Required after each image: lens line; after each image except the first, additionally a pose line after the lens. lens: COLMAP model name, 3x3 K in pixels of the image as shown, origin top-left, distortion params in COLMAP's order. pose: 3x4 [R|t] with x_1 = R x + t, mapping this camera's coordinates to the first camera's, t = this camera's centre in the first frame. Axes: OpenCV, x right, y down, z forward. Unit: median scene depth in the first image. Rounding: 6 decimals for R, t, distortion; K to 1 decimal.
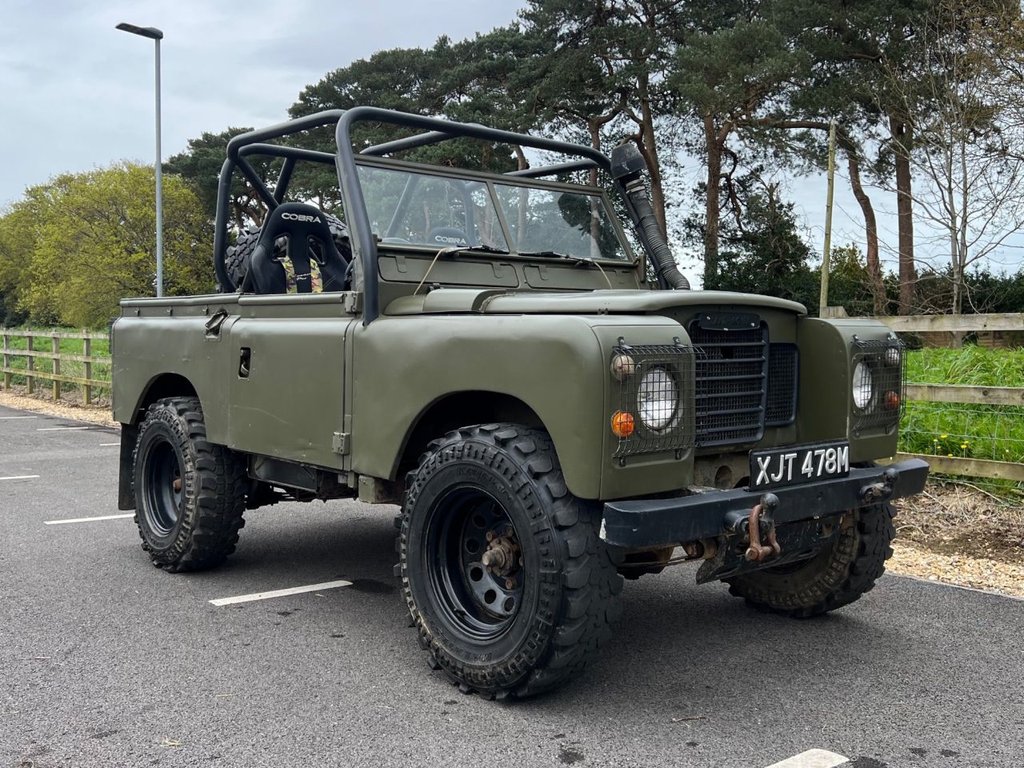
lens RADIAL K [[1023.9, 0, 508.8], [0, 1023.9, 366.3], [0, 0, 1]] dist [0.024602, -0.015812]
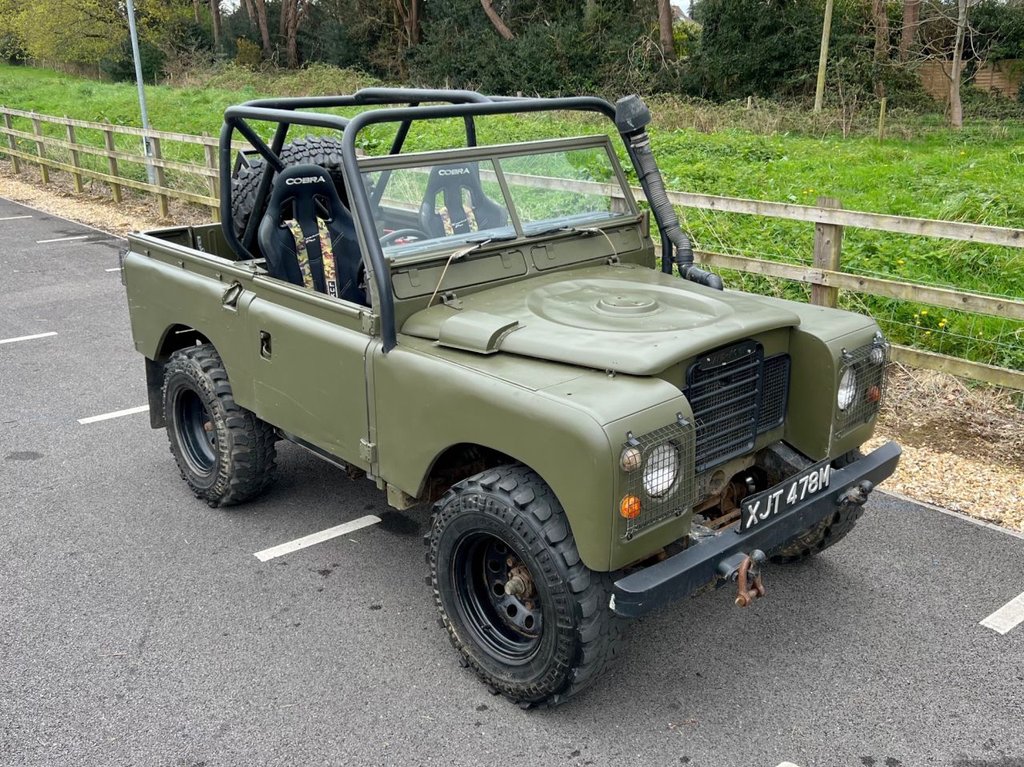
lens RADIAL K [[1005.3, 0, 544.8], [0, 1005.3, 380.9], [0, 0, 1]] dist [0.029363, -0.019579]
pose [[0.999022, -0.027075, 0.034957, -0.013359], [0.015818, 0.957123, 0.289249, -0.331460], [-0.041290, -0.288413, 0.956615, -0.004471]]
